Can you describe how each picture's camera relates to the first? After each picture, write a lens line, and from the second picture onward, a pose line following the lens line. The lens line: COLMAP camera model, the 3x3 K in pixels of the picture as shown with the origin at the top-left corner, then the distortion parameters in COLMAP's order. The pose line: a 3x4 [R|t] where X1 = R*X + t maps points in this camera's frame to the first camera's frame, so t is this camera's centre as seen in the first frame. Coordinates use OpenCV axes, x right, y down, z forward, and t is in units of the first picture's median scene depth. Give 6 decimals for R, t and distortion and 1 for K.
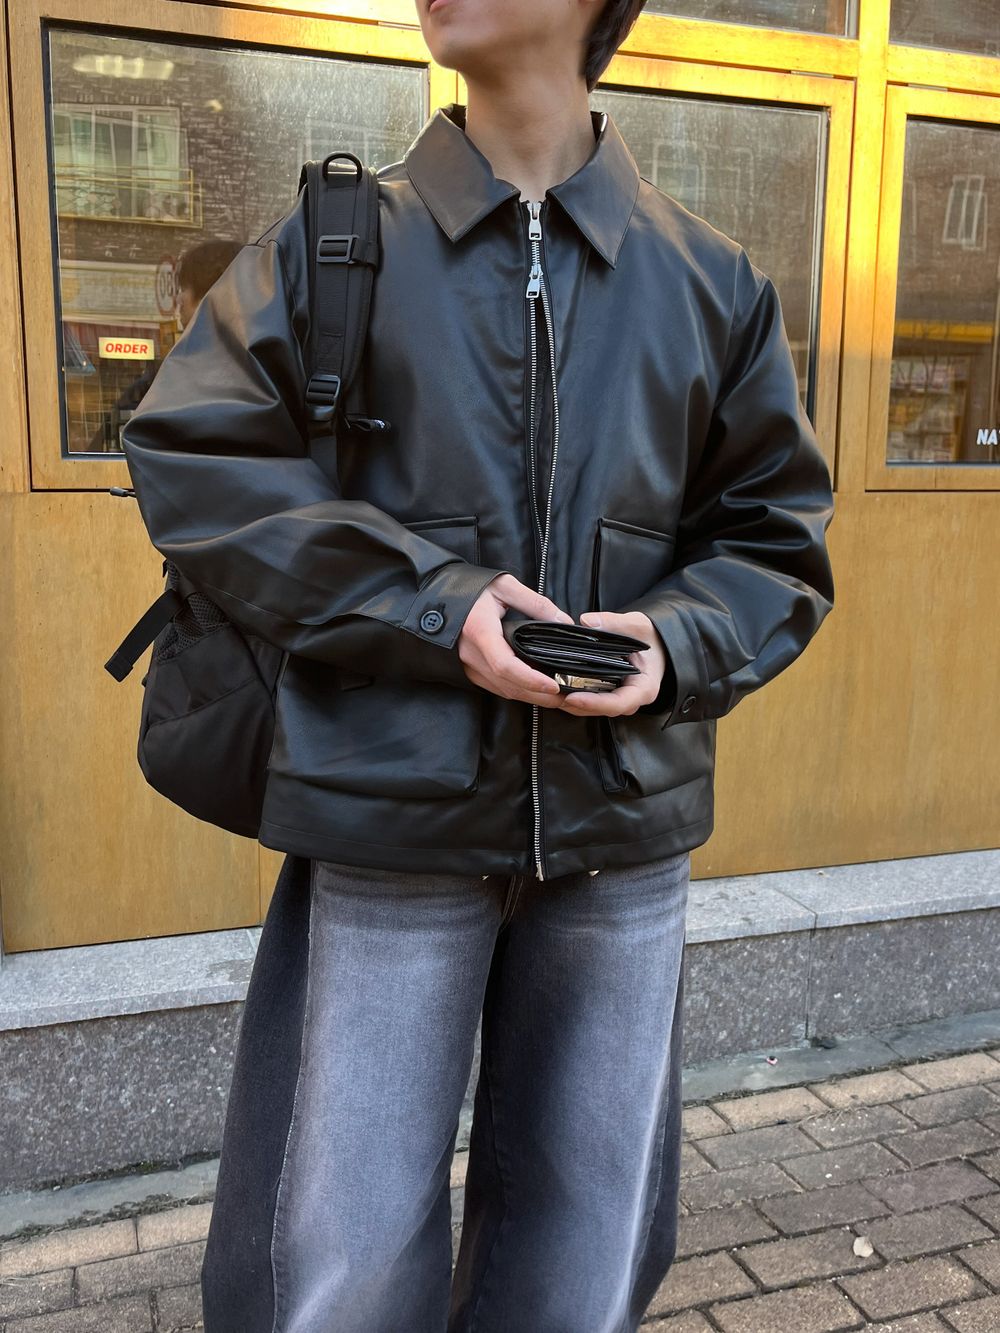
lens RADIAL K [[1350.5, 0, 500.0], [0, 1350.5, 666.5], [0, 0, 1]] dist [0.062265, -0.040376]
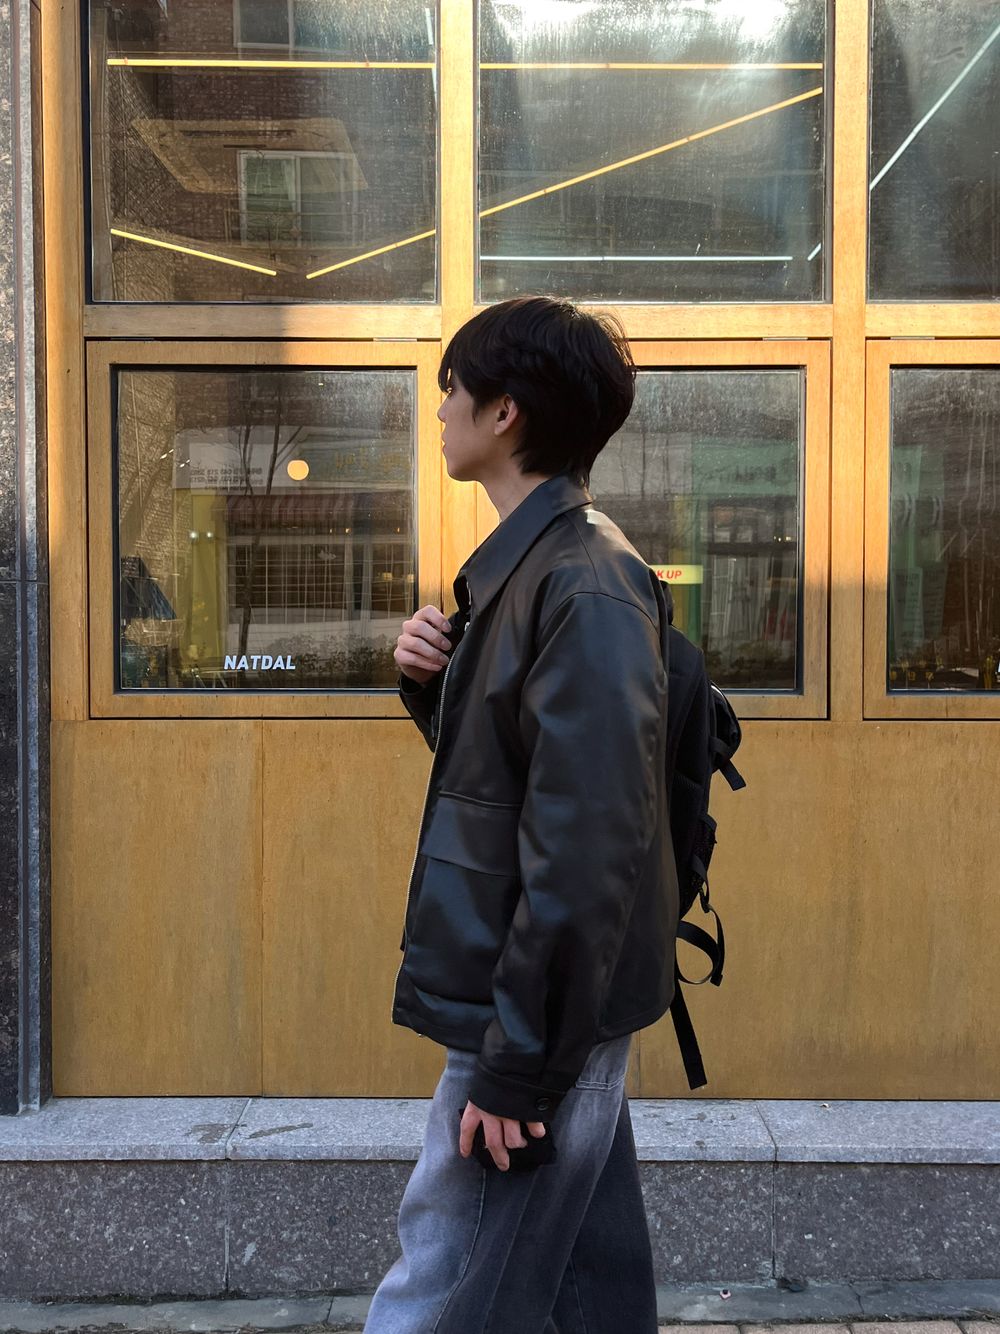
lens RADIAL K [[1351.5, 0, 500.0], [0, 1351.5, 667.0], [0, 0, 1]] dist [0.062265, -0.040376]
pose [[0.938931, 0.000375, -0.344104, 0.385714], [-0.044220, 0.991840, -0.119577, -0.037186], [0.341251, 0.127491, 0.931286, -0.043824]]
